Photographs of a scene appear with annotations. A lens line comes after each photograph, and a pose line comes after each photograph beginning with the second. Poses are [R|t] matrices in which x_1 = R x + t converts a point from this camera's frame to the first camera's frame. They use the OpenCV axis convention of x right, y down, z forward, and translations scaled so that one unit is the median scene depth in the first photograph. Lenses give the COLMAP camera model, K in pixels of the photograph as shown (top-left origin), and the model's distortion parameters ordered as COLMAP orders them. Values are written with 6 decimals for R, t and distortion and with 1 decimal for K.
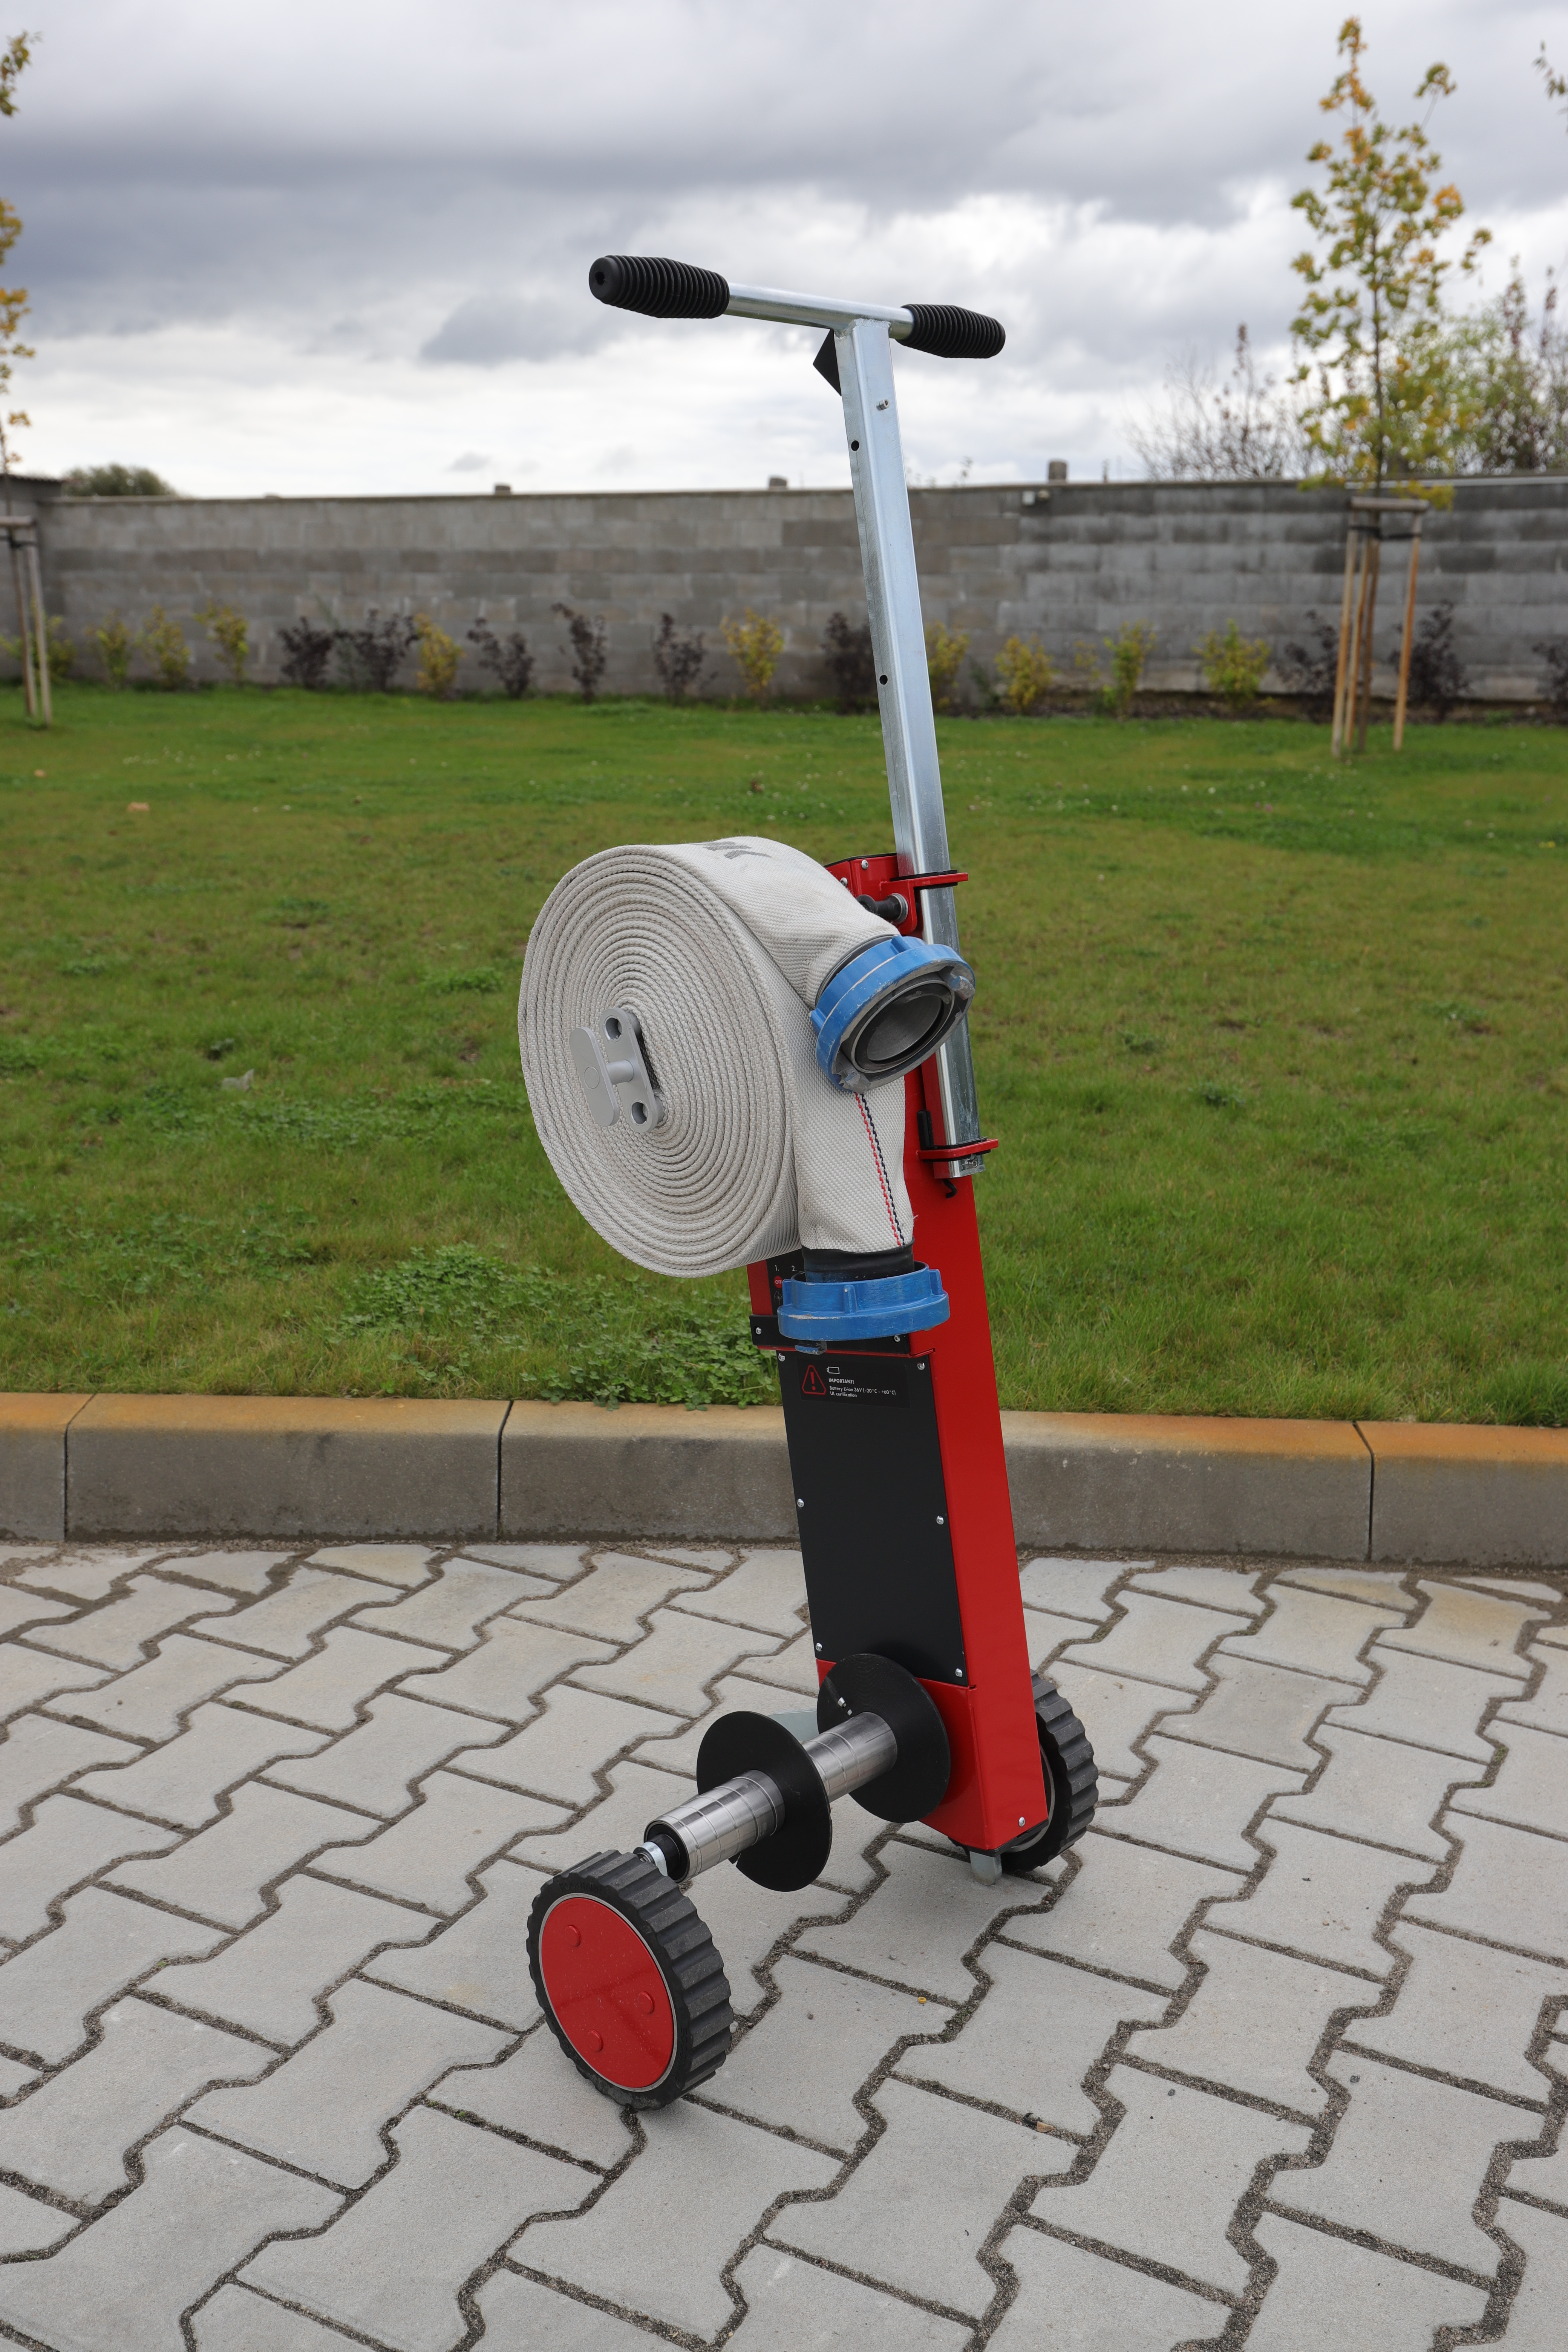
lens RADIAL K [[2290.3, 0, 800.5], [0, 2290.3, 1181.9], [0, 0, 1]] dist [0.048536, 0.000000]
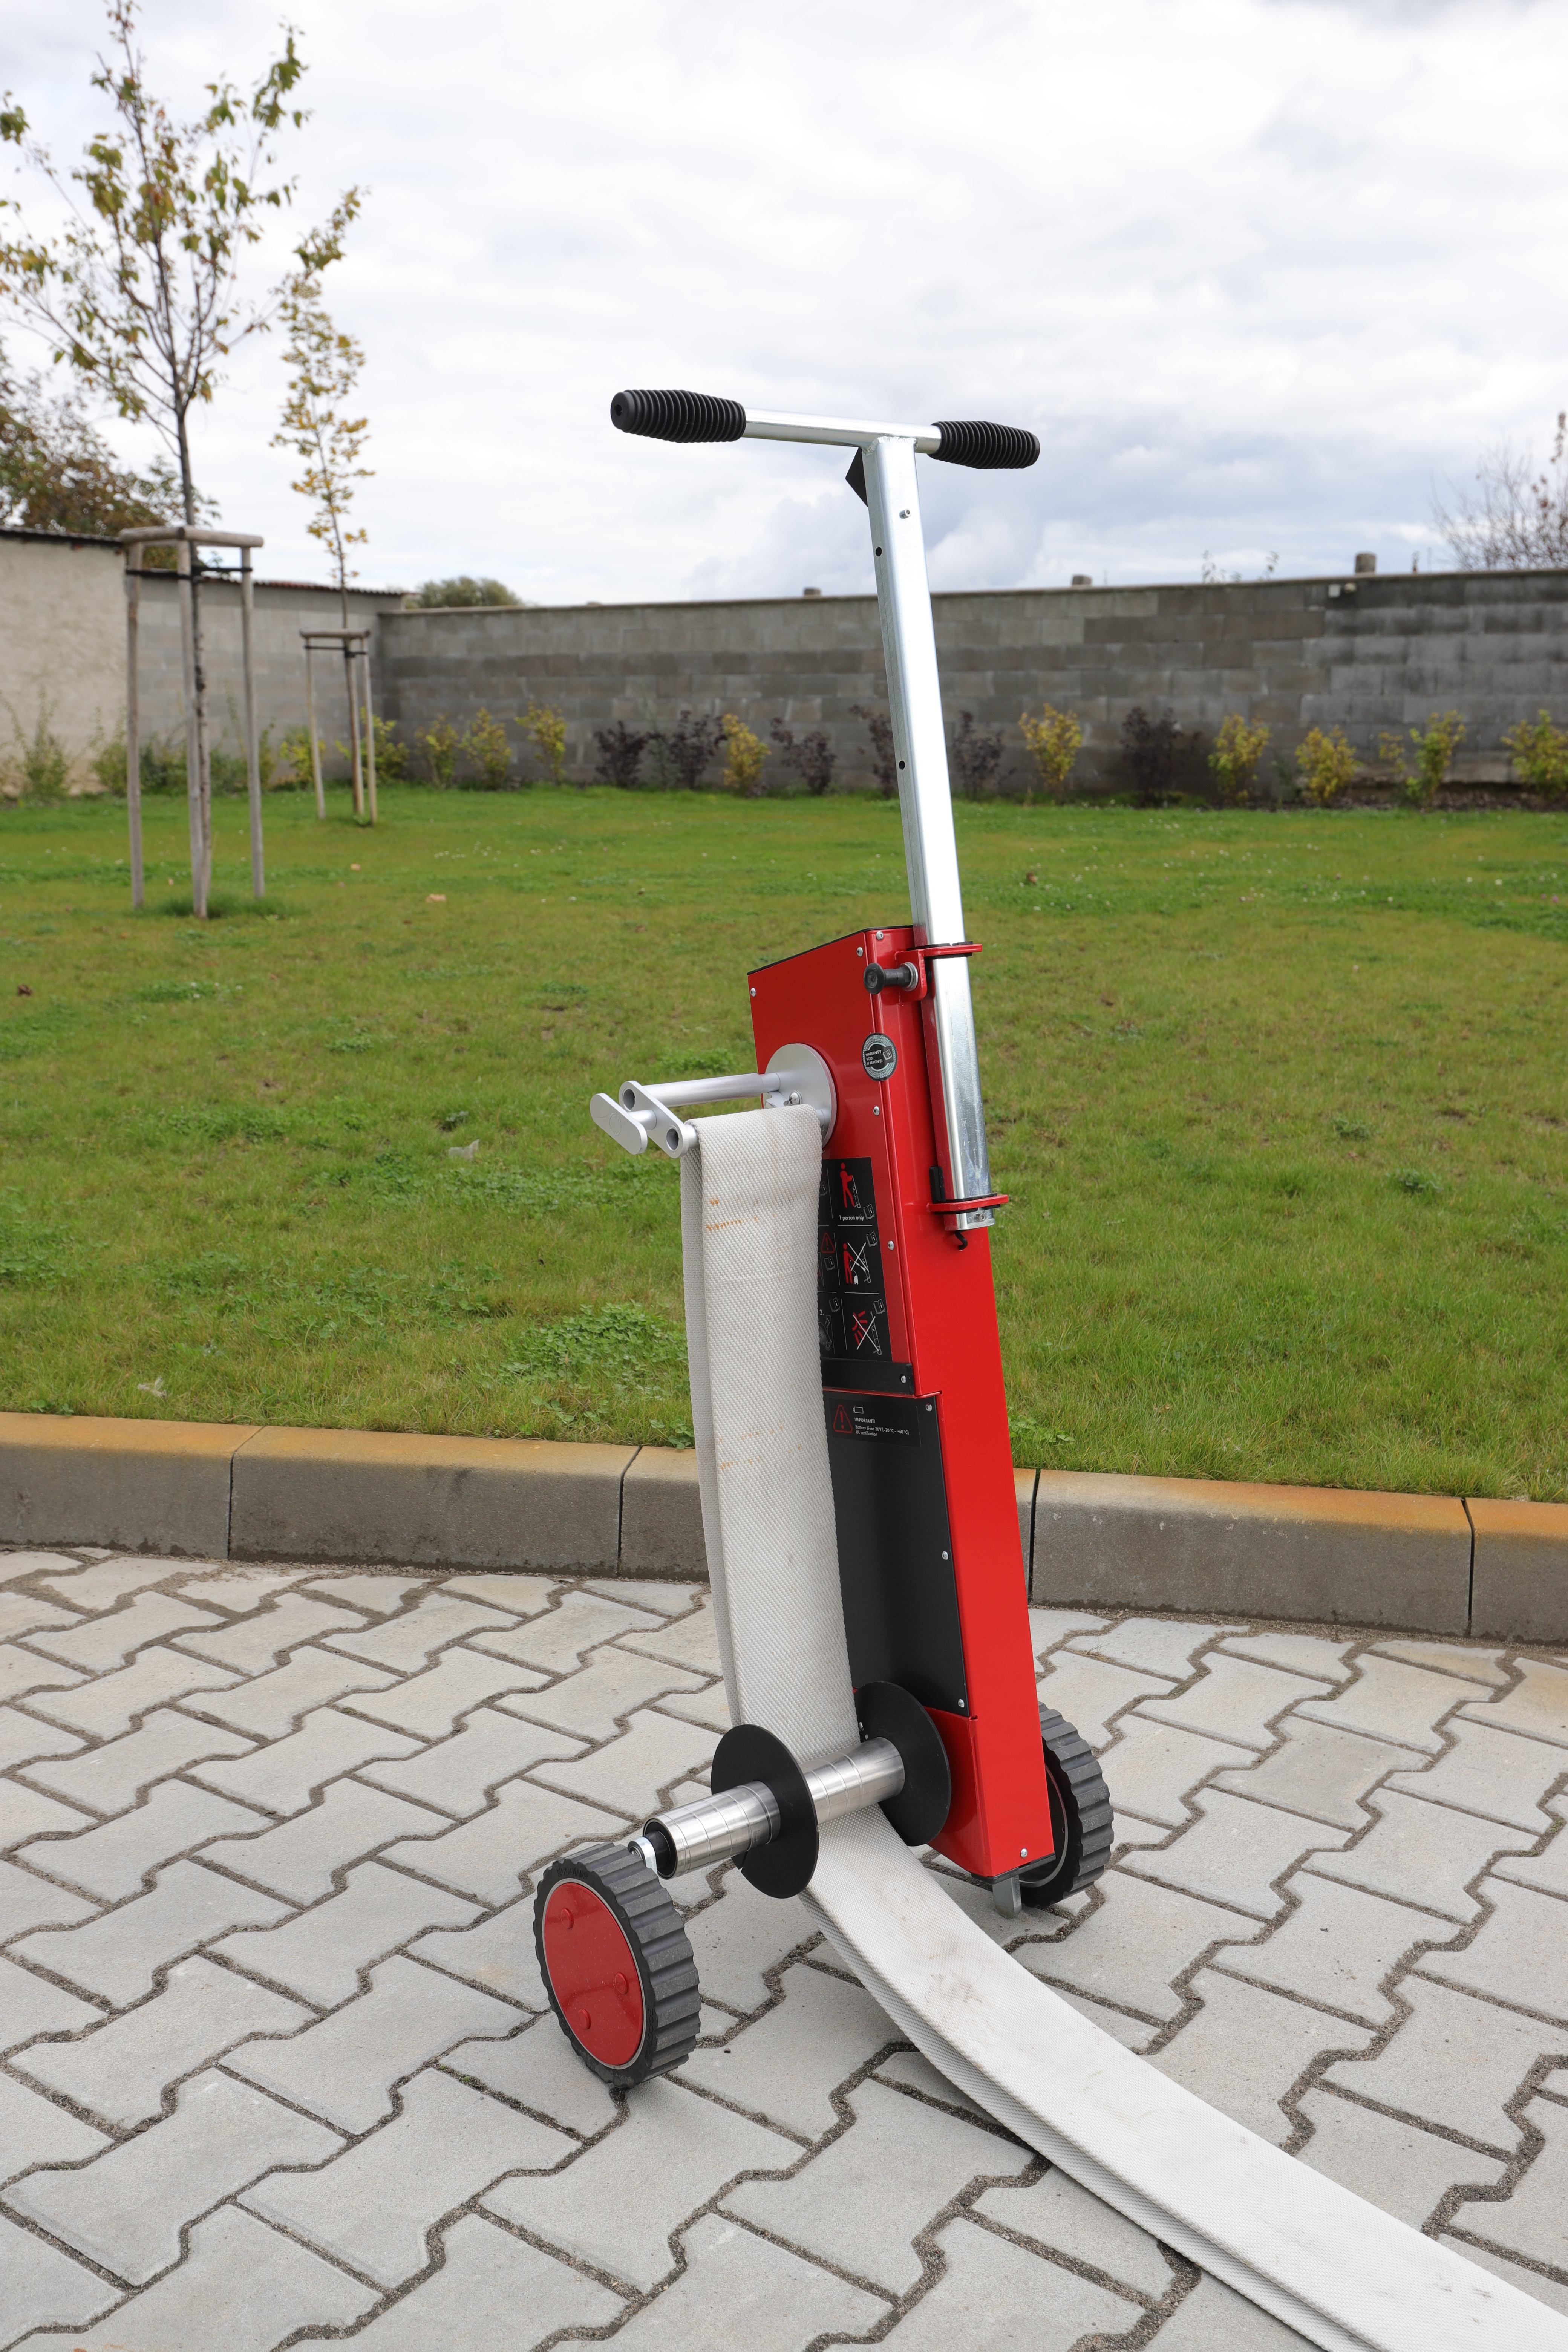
lens RADIAL K [[2290.3, 0, 791.4], [0, 2290.3, 1181.2], [0, 0, 1]] dist [0.048536, 0.000000]
pose [[0.989670, 0.019426, -0.142043, 0.097282], [-0.025172, 0.998931, -0.038766, 0.013320], [0.141138, 0.041941, 0.989101, -0.044739]]
